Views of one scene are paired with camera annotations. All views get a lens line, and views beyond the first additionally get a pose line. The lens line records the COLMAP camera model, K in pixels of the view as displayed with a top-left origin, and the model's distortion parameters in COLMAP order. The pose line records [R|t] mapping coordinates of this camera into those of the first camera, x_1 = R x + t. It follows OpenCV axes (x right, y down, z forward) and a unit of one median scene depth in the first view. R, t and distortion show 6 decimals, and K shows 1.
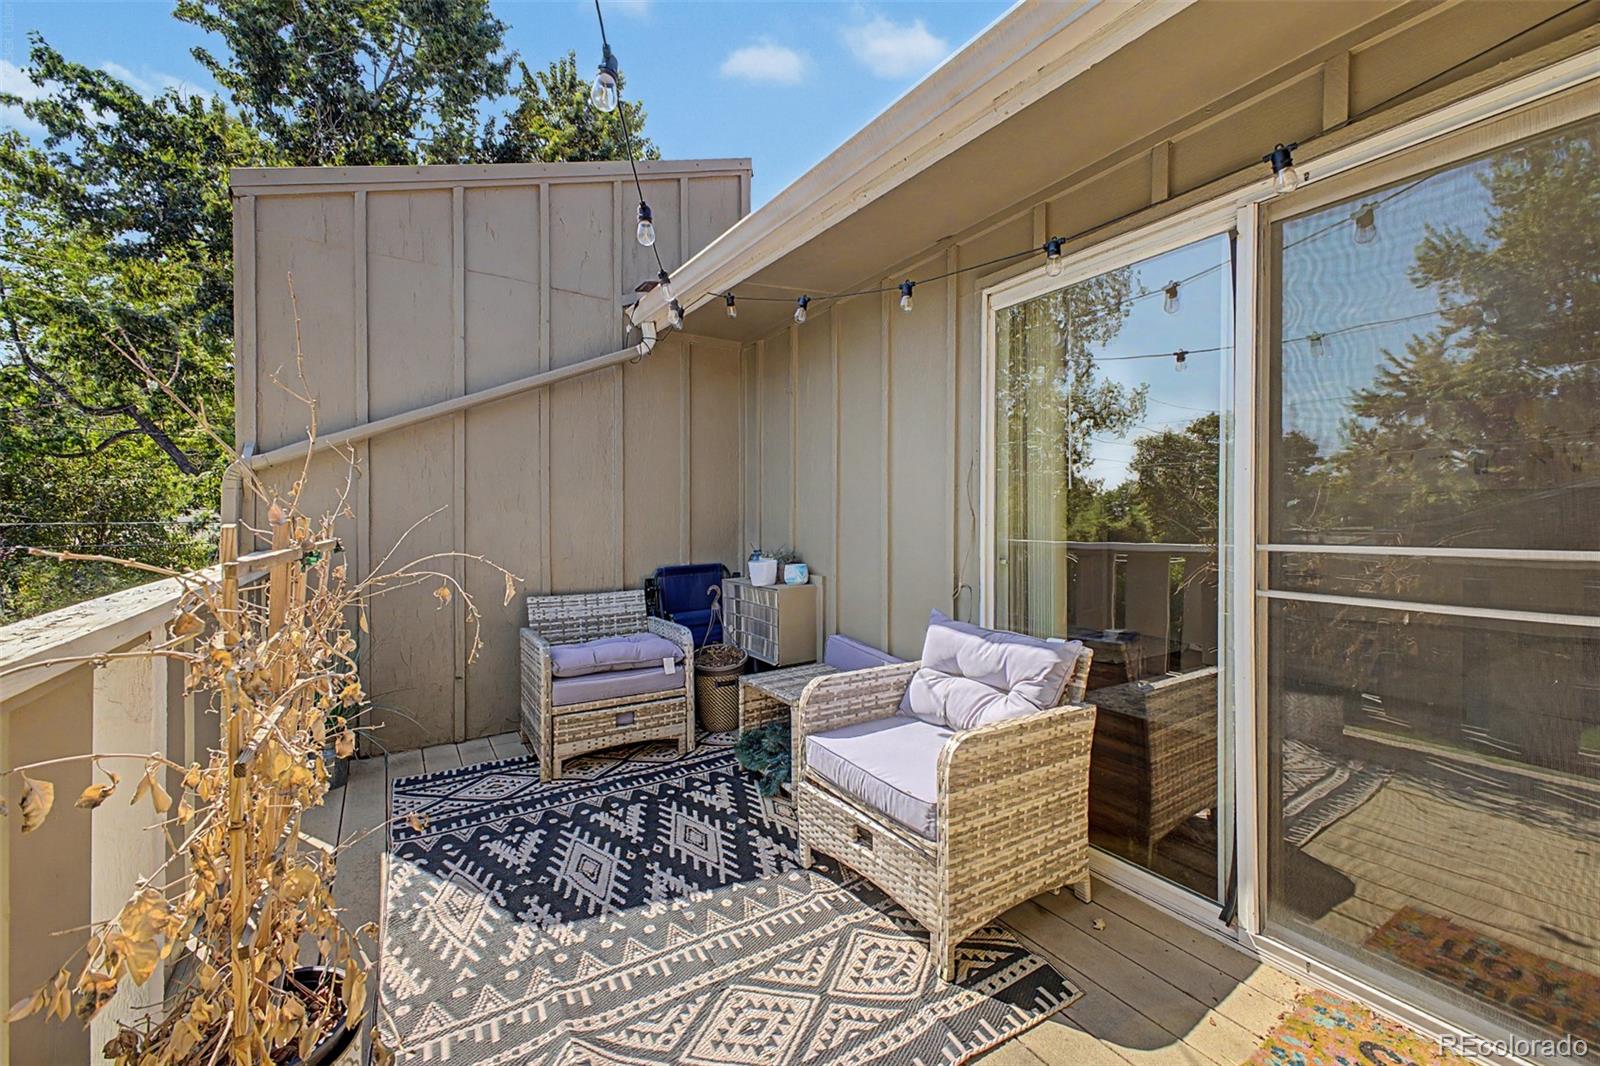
lens RADIAL K [[631.8, 0, 814.6], [0, 631.8, 532.2], [0, 0, 1]] dist [0.013515, -0.003529]
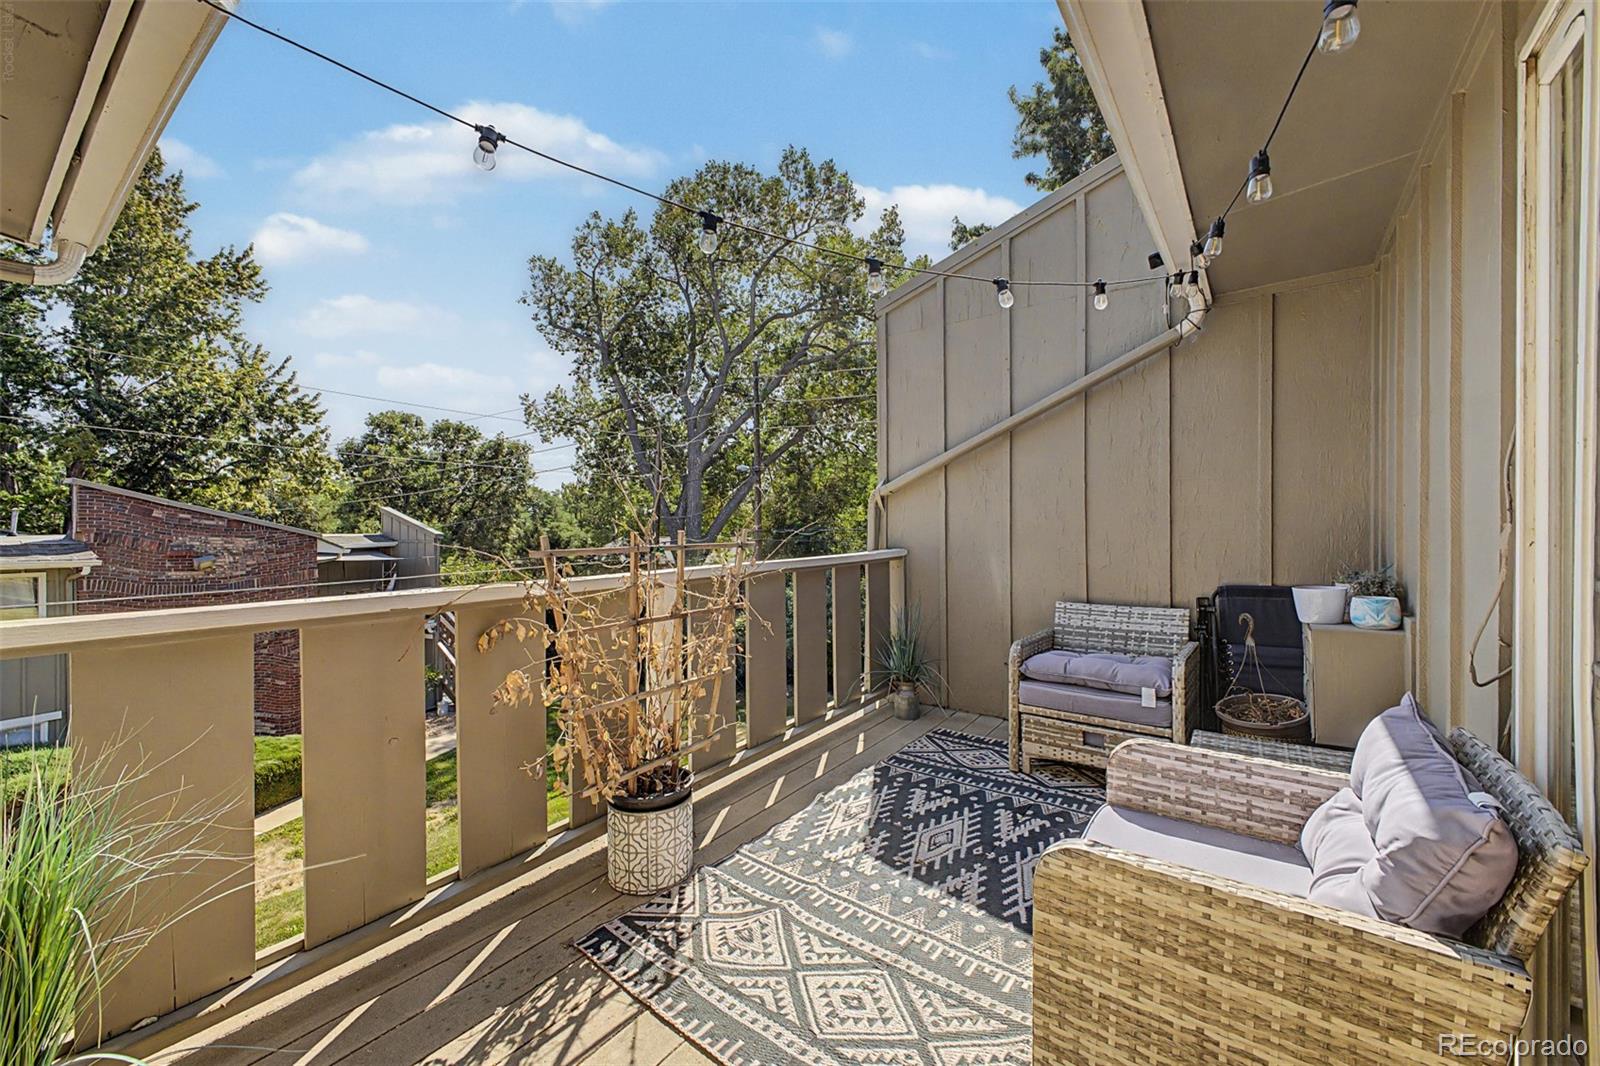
lens RADIAL K [[631.8, 0, 797.4], [0, 631.8, 525.8], [0, 0, 1]] dist [0.013515, -0.003529]
pose [[0.372019, 0.004930, -0.928212, 0.479464], [-0.016480, 0.999863, -0.001294, -0.018076], [0.928079, 0.015778, 0.372049, 0.272595]]
